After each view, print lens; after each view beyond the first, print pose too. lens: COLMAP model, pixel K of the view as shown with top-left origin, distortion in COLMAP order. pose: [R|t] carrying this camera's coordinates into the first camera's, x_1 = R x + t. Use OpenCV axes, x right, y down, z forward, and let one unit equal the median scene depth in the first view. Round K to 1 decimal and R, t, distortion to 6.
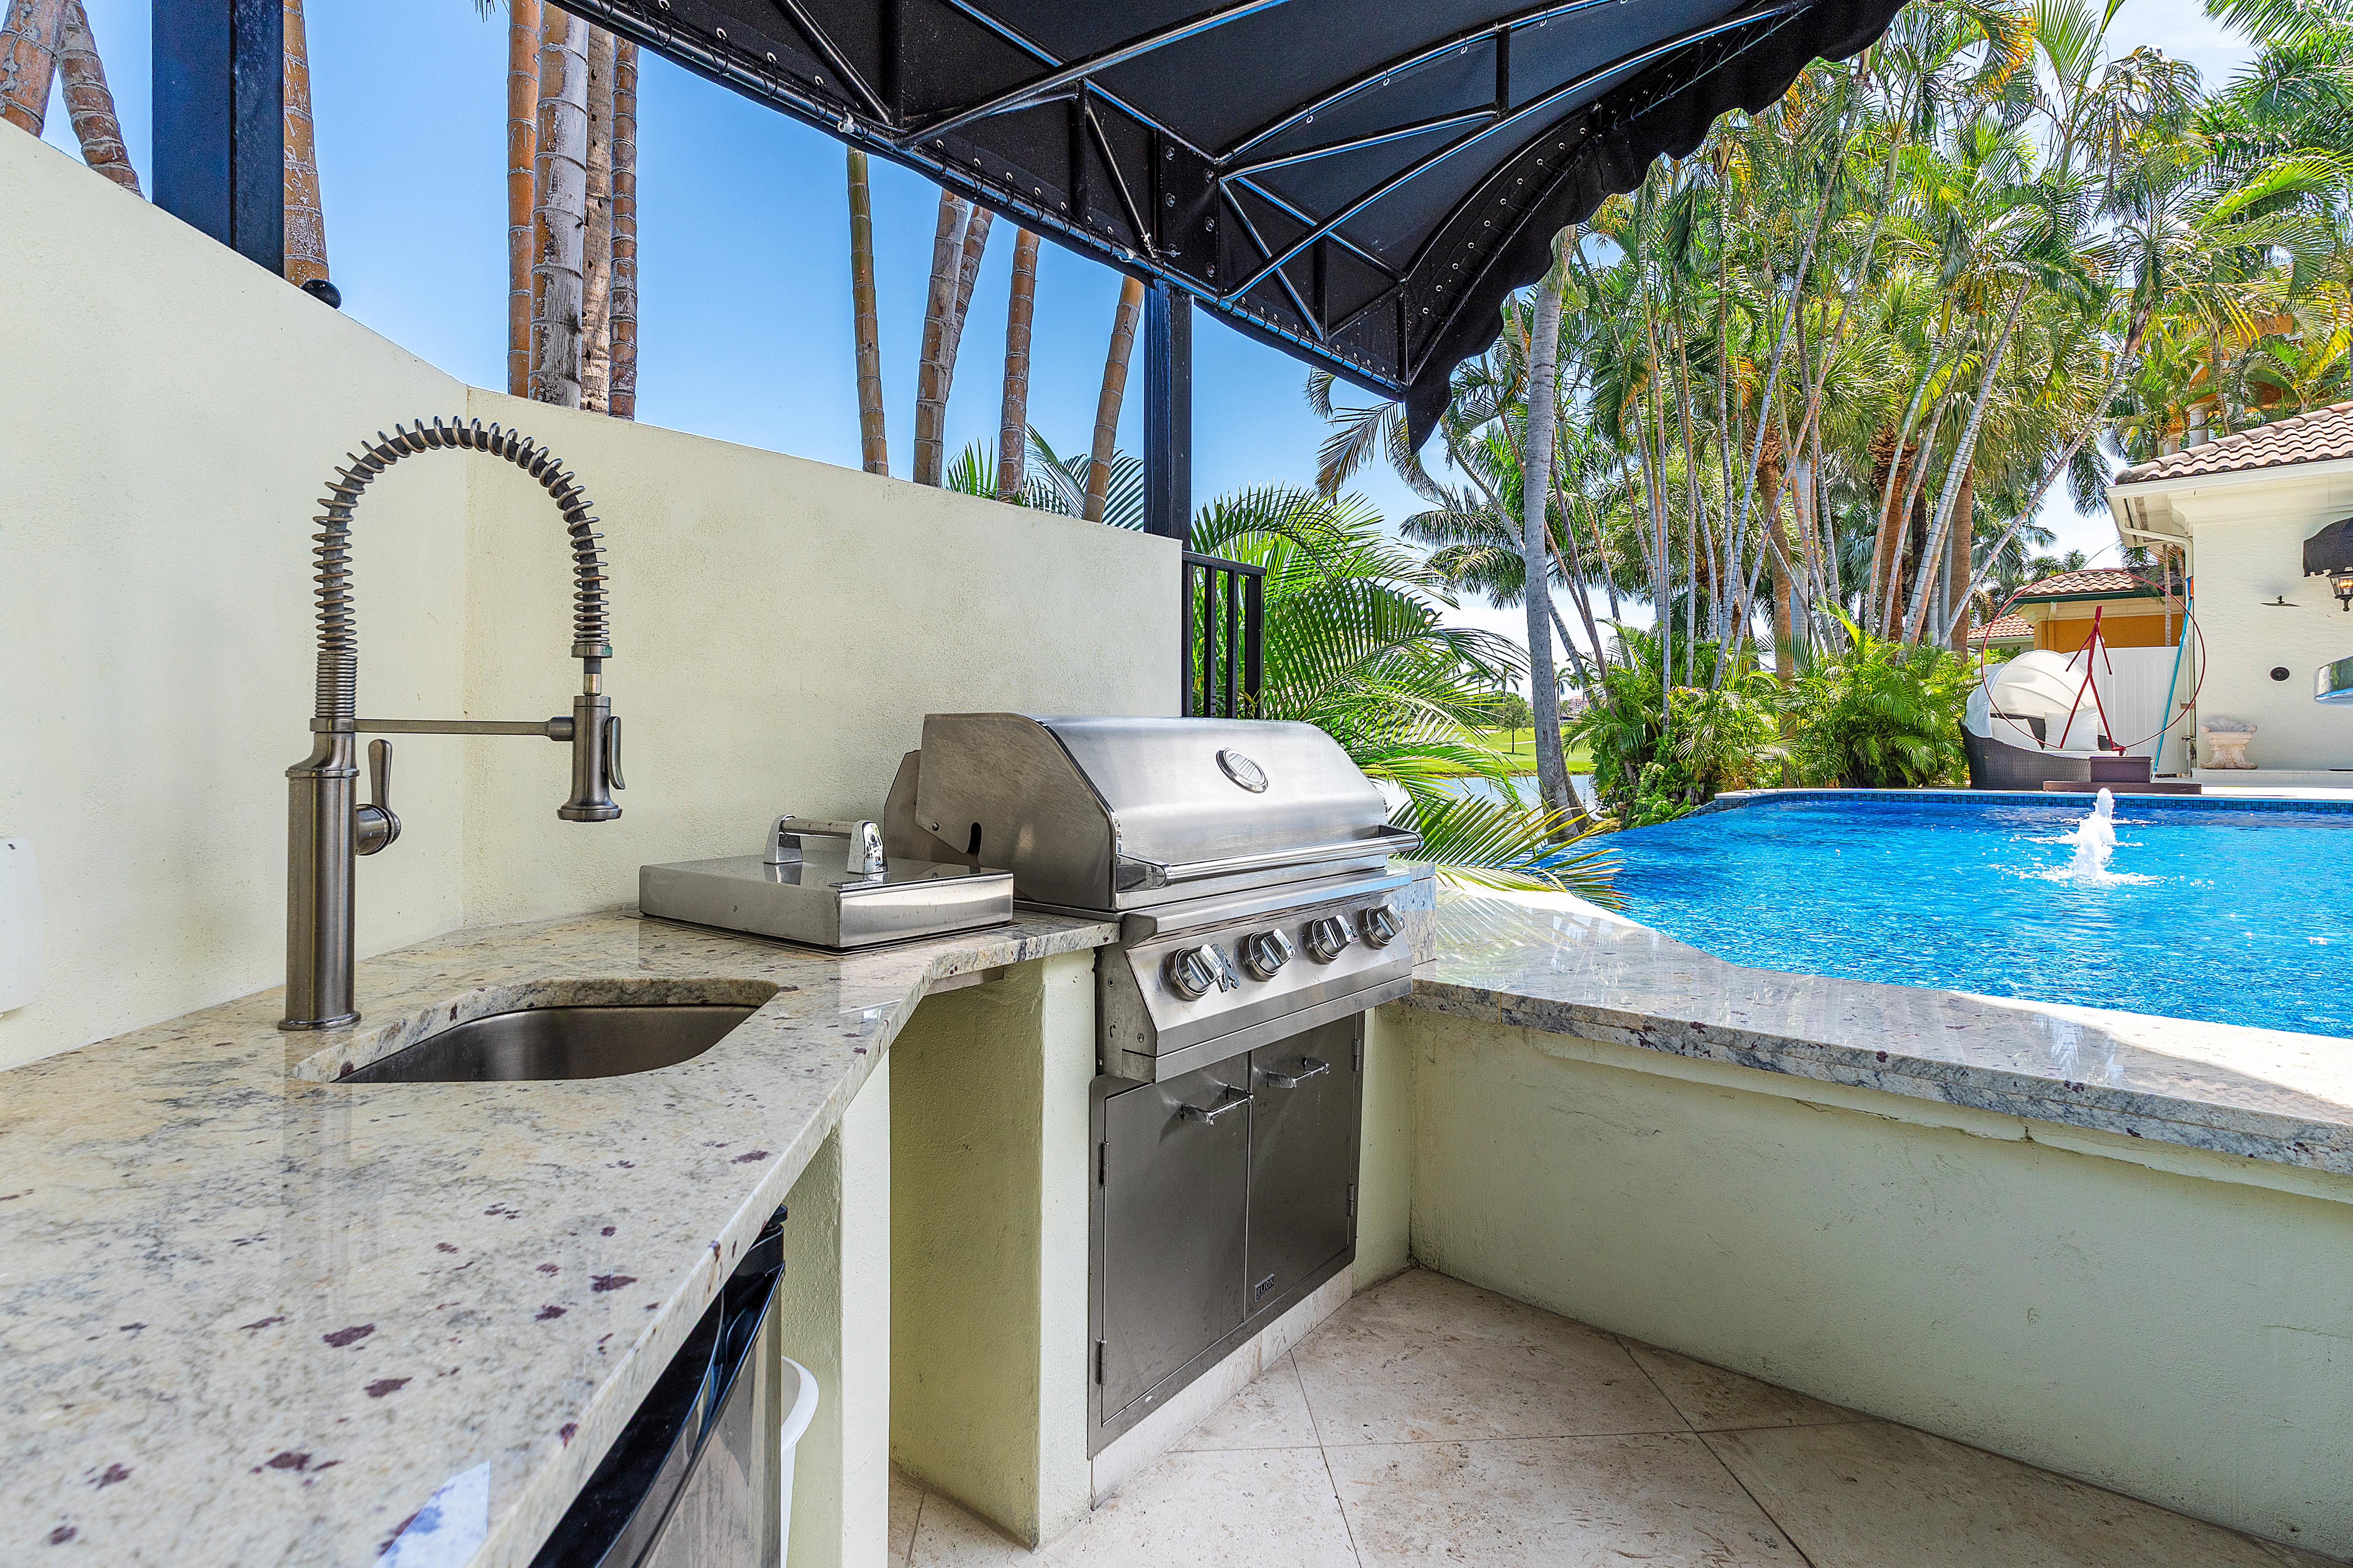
lens RADIAL K [[1140.0, 0, 1171.6], [0, 1140.0, 776.9], [0, 0, 1]] dist [0.010181, -0.002124]
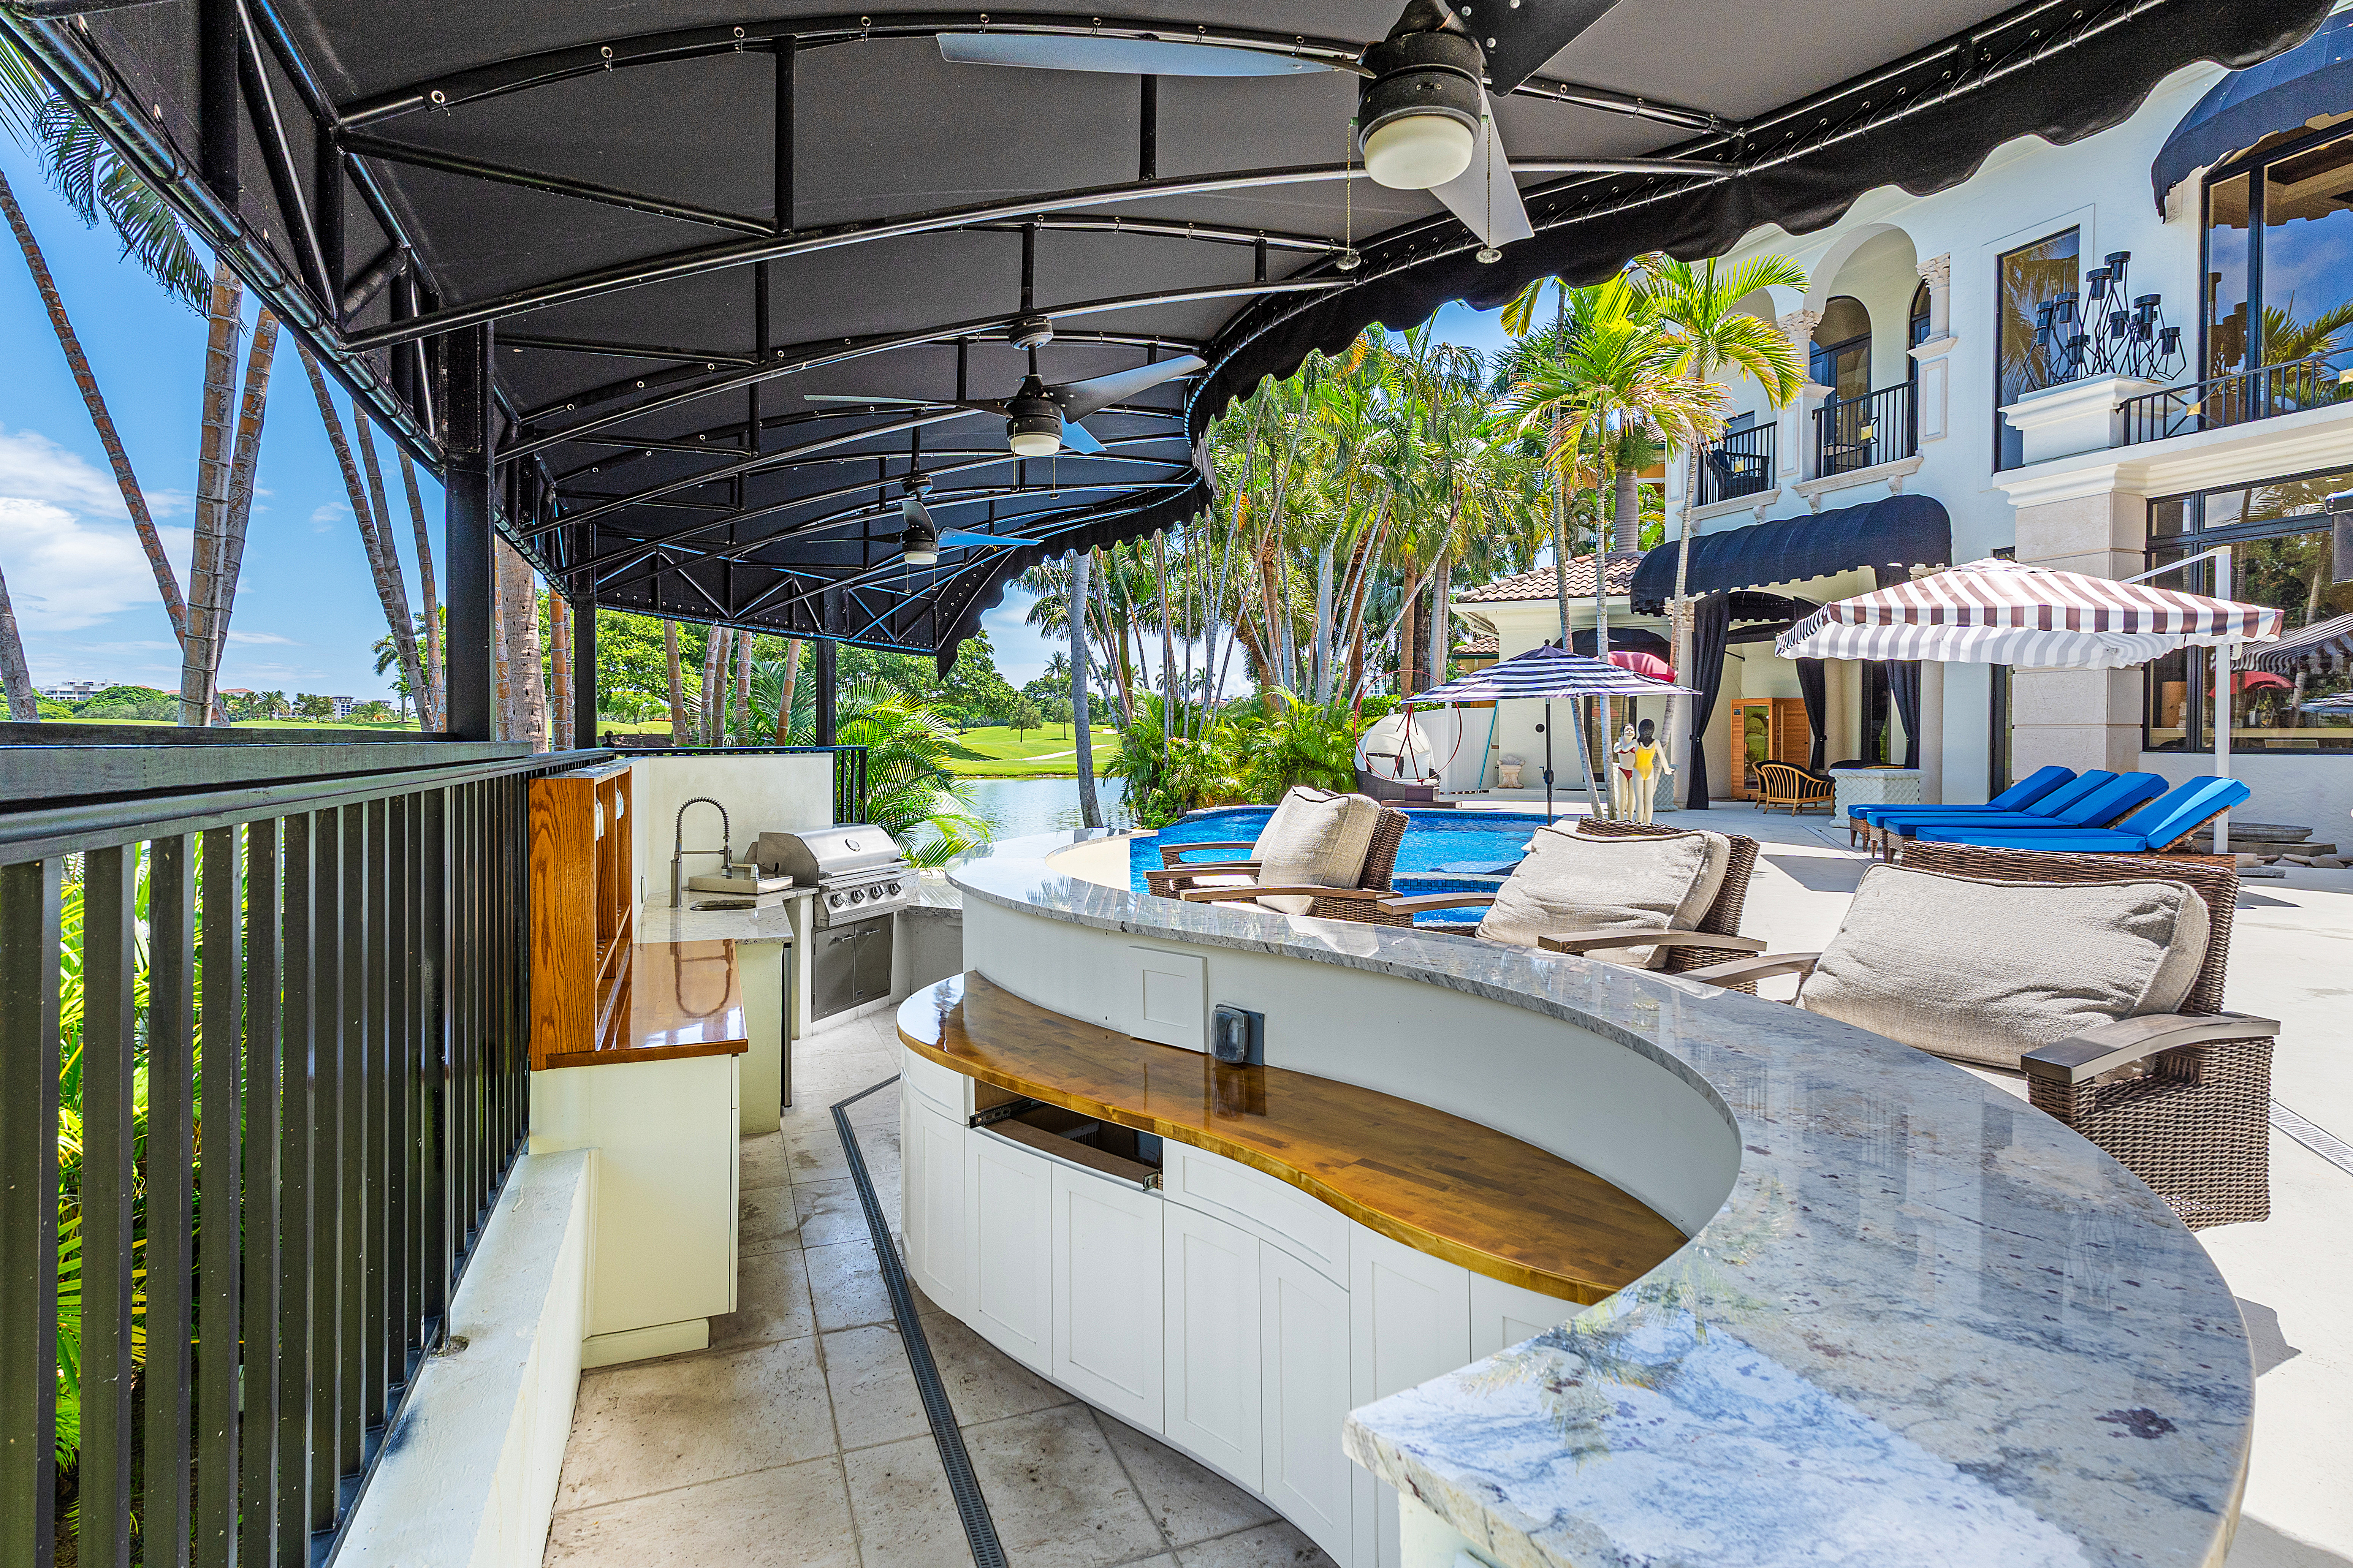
lens RADIAL K [[1140.1, 0, 1172.3], [0, 1140.1, 770.1], [0, 0, 1]] dist [0.010181, -0.002124]
pose [[0.951298, -0.000531, 0.308274, -0.047257], [0.000758, 1.000000, -0.000615, -0.128862], [-0.308273, 0.000819, 0.951298, -1.462747]]
